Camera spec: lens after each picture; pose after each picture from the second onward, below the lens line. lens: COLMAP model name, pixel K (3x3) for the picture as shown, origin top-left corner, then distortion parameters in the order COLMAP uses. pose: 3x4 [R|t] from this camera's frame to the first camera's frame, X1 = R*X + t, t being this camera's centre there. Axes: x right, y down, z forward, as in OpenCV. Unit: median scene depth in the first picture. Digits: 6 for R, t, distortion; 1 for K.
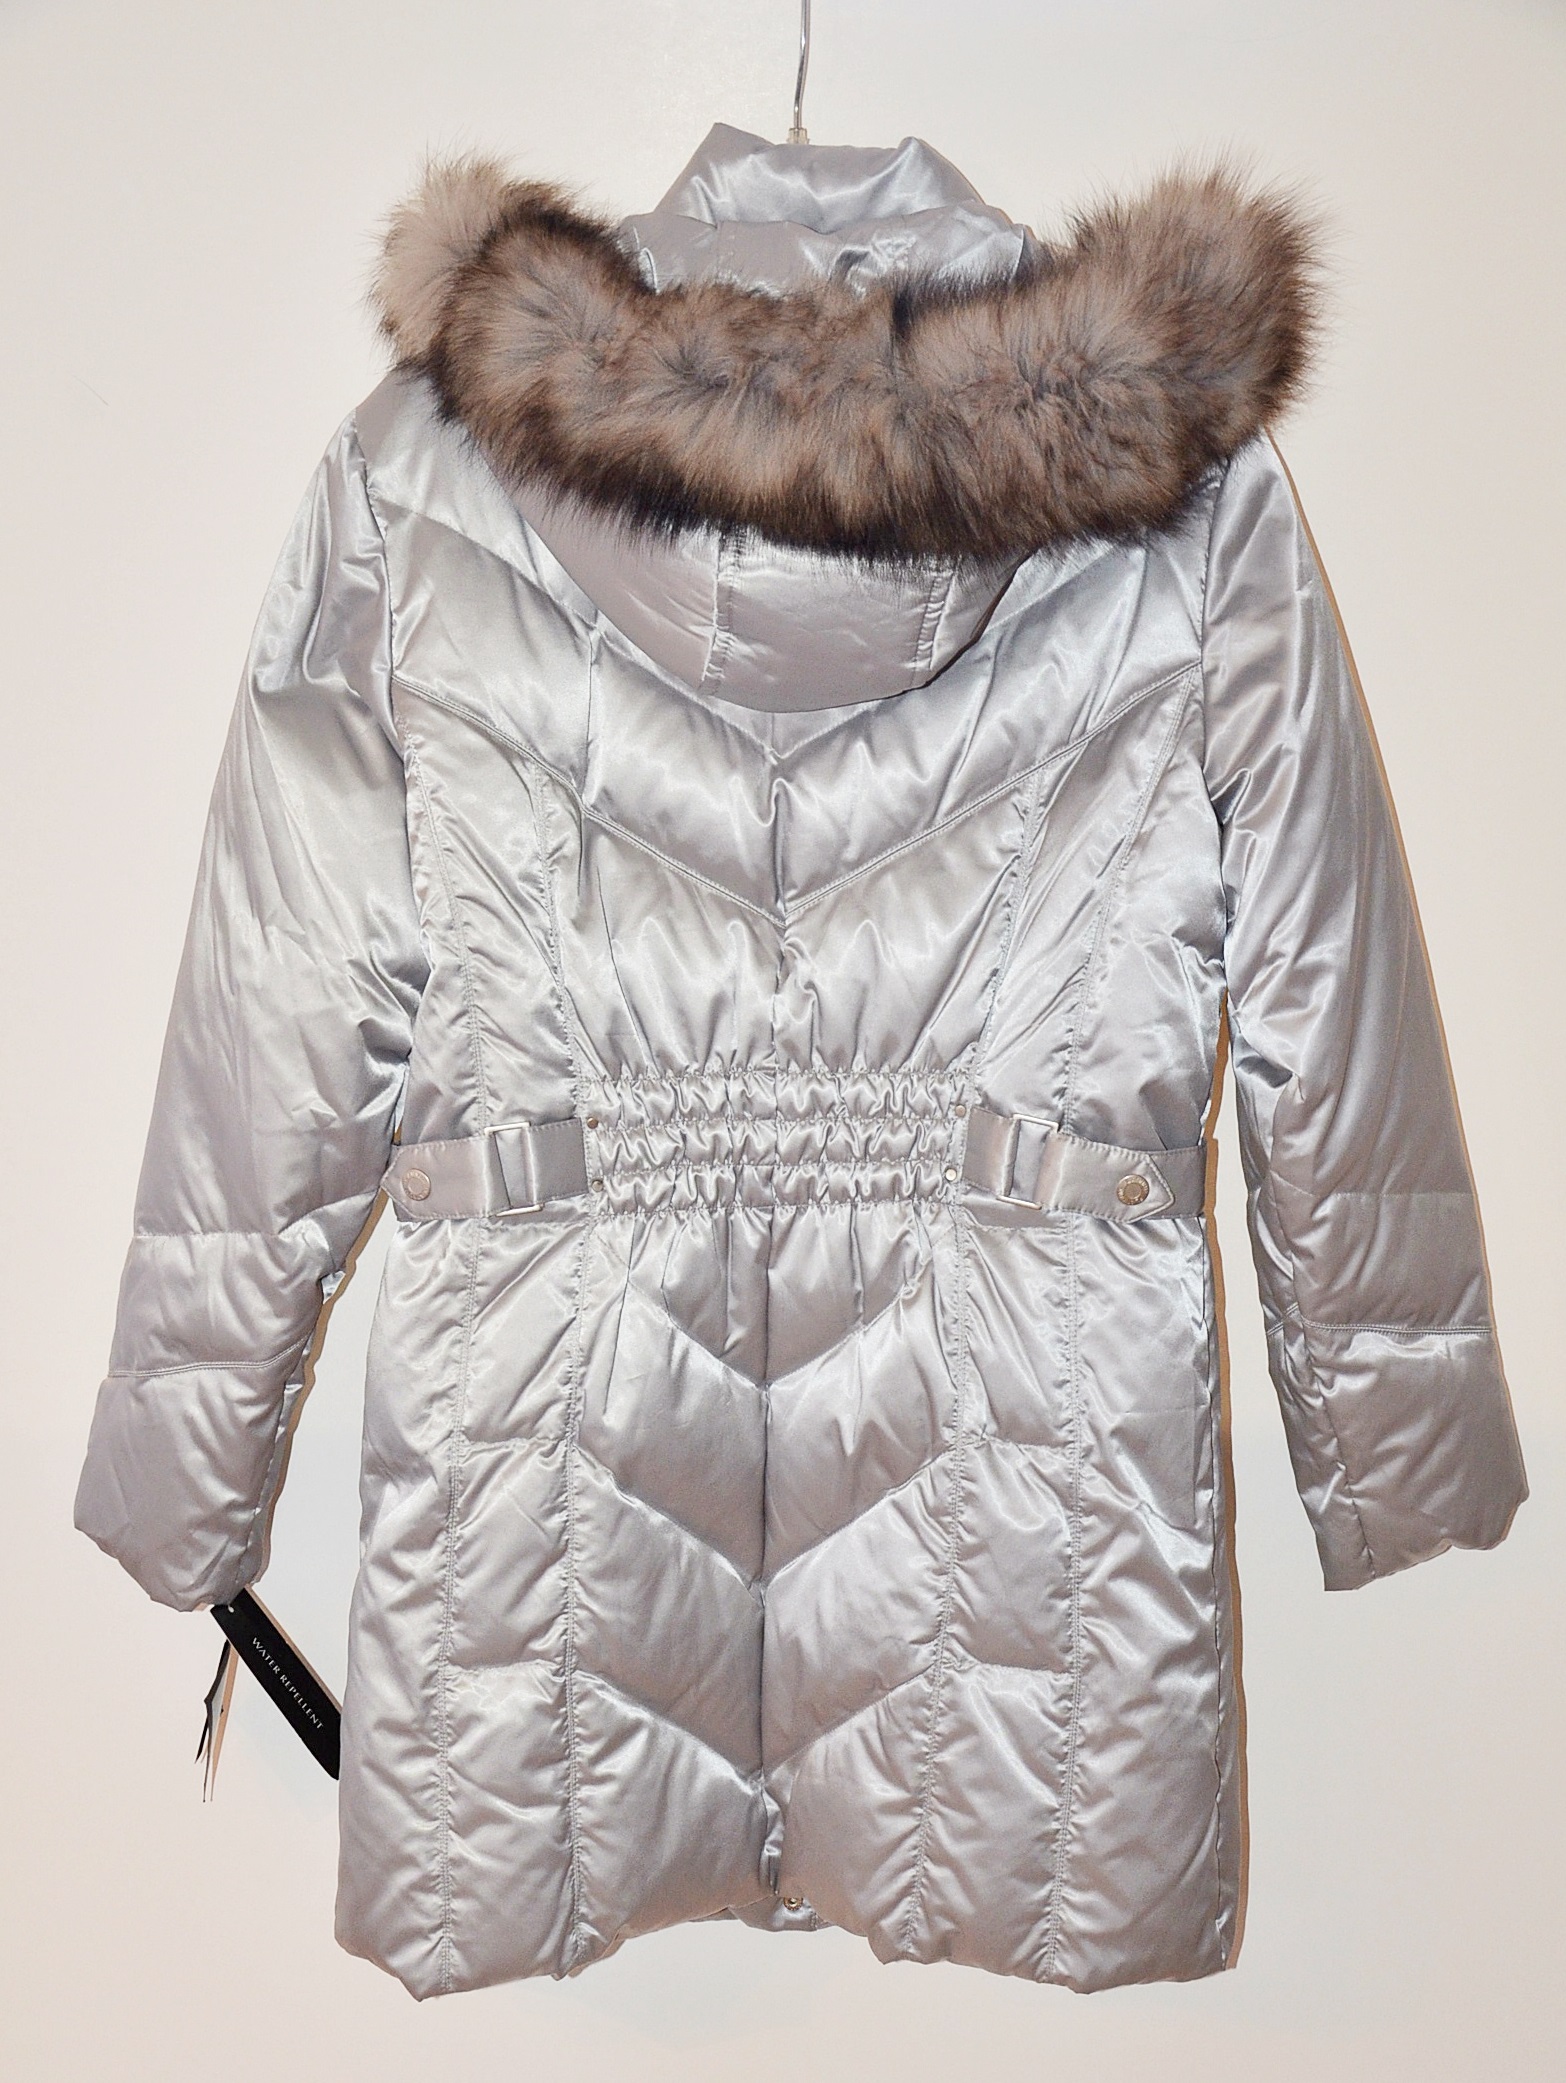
lens RADIAL K [[2509.1, 0, 783.0], [0, 2509.1, 1041.5], [0, 0, 1]] dist [0.015501, 0.013099]
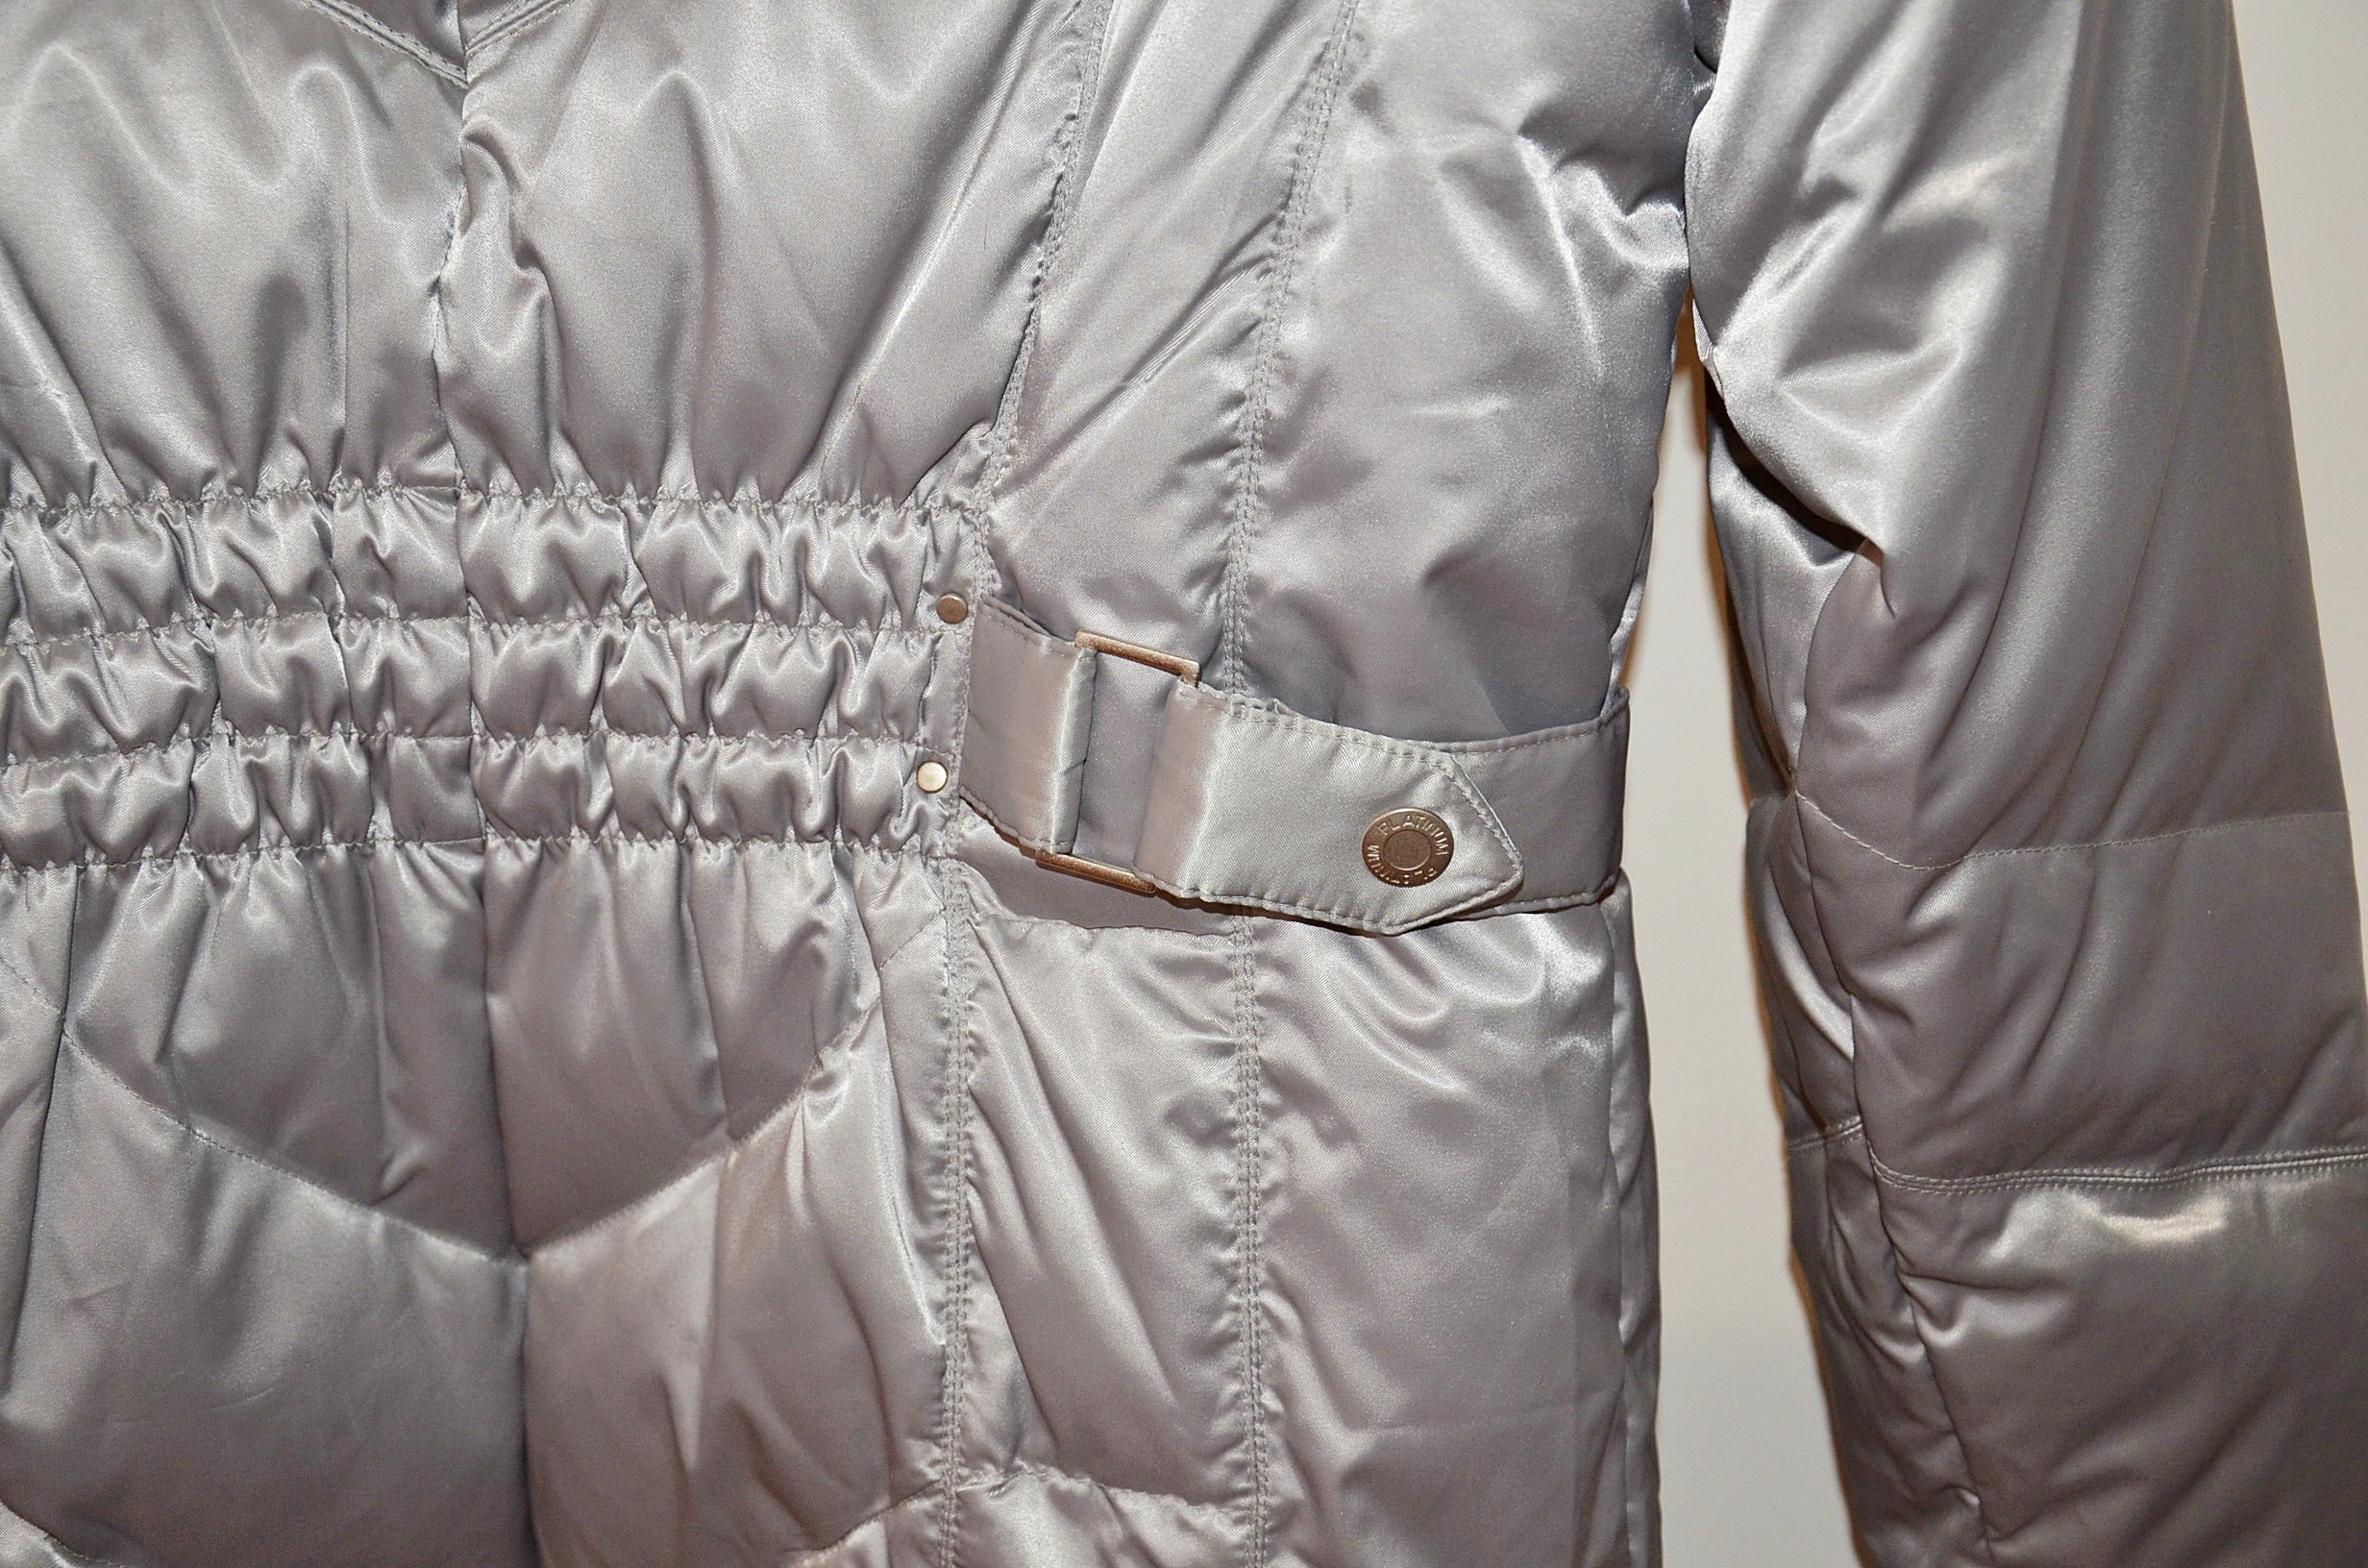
lens RADIAL K [[3465.8, 0, 1183.9], [0, 3465.8, 694.3], [0, 0, 1]] dist [0.011652, 0.778311]
pose [[0.999806, 0.013168, -0.014664, 0.112649], [-0.011001, 0.990219, 0.139090, -0.030288], [0.016352, -0.138901, 0.990171, 0.504816]]
